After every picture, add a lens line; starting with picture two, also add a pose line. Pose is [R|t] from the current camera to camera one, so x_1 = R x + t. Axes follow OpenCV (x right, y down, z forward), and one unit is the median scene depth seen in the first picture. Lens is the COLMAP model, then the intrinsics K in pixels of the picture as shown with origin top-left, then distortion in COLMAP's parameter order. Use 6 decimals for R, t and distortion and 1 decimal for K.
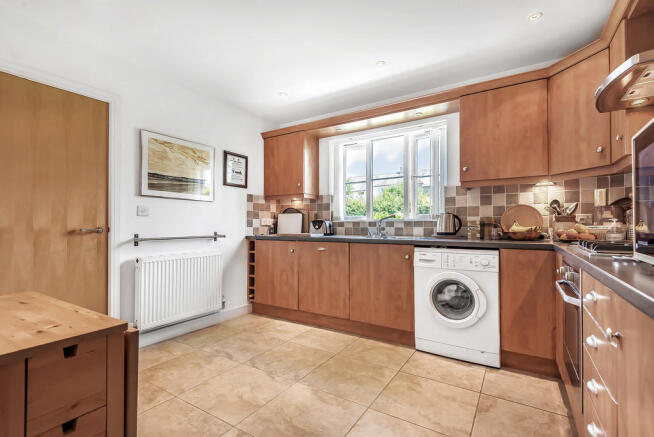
lens RADIAL K [[294.9, 0, 328.0], [0, 294.9, 222.2], [0, 0, 1]] dist [0.016227, -0.000583]
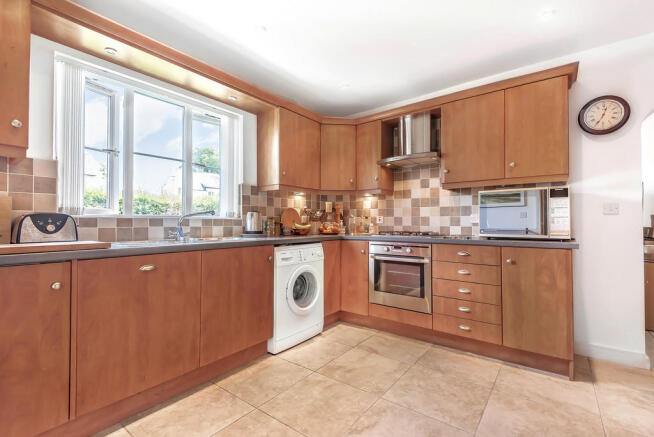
lens RADIAL K [[294.9, 0, 326.5], [0, 294.9, 217.3], [0, 0, 1]] dist [0.016227, -0.000583]
pose [[0.104284, 0.020705, 0.994332, -0.647762], [-0.008602, 0.999765, -0.019916, 0.006693], [-0.994510, -0.006476, 0.104437, 0.746488]]
